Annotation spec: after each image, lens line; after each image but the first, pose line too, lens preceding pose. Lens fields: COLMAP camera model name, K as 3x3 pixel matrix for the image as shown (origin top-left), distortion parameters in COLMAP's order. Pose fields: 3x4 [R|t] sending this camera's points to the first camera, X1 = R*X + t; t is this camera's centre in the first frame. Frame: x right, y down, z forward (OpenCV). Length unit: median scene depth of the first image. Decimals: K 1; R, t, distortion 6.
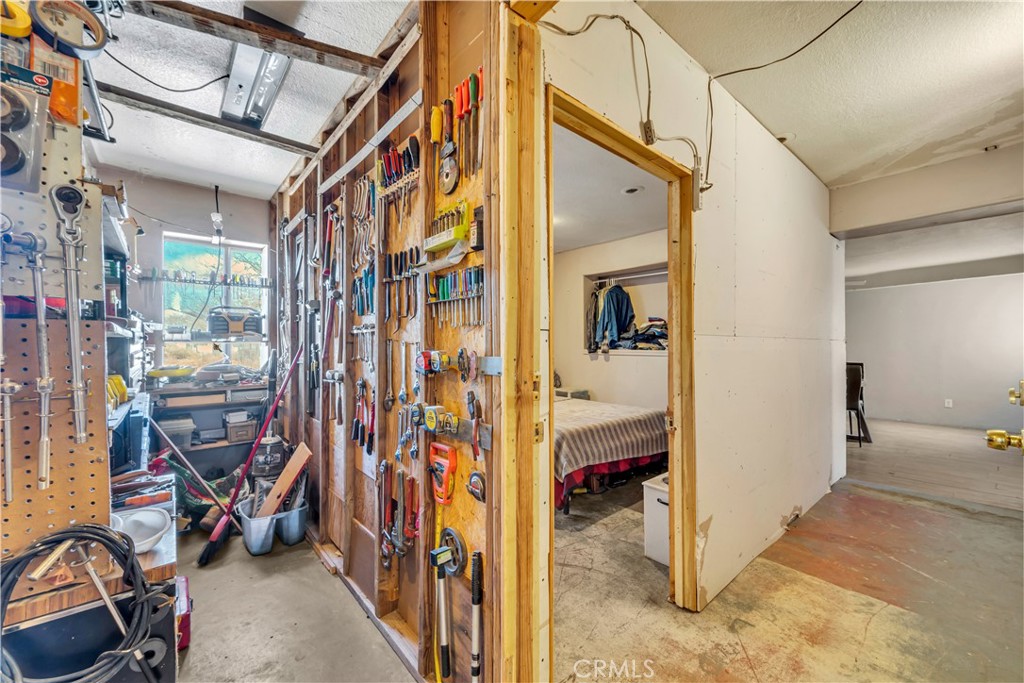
lens RADIAL K [[410.7, 0, 517.7], [0, 410.7, 341.1], [0, 0, 1]] dist [0.002486, 0.000113]
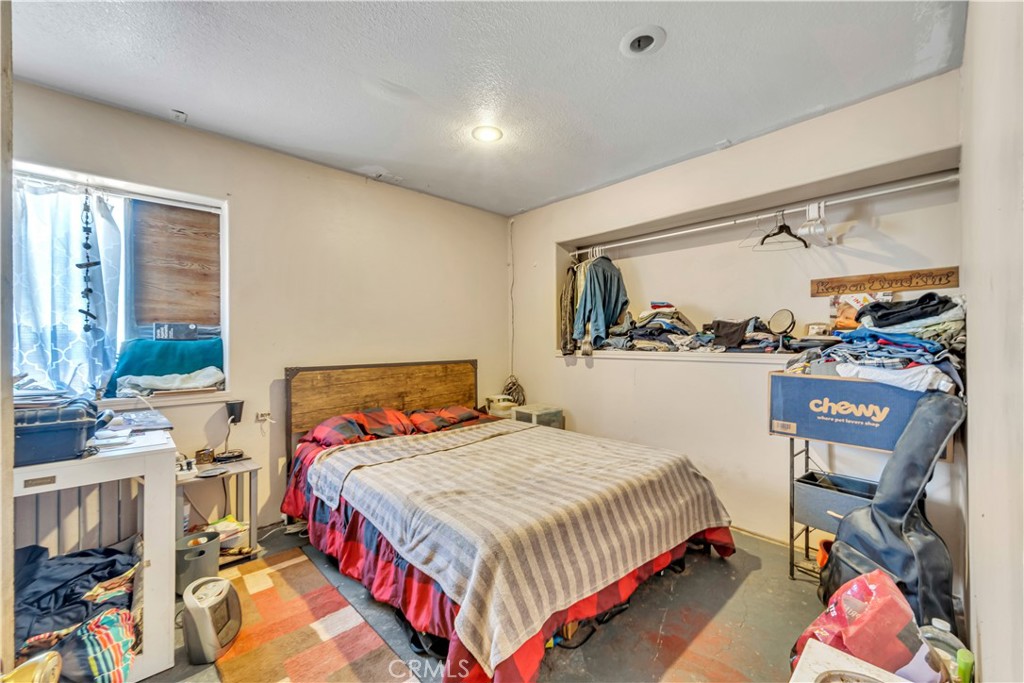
lens RADIAL K [[410.7, 0, 517.7], [0, 410.7, 341.1], [0, 0, 1]] dist [0.002486, 0.000113]
pose [[0.998854, -0.003882, 0.047710, 0.067303], [0.003546, 0.999968, 0.007131, -0.000051], [-0.047737, -0.006953, 0.998836, 0.334304]]
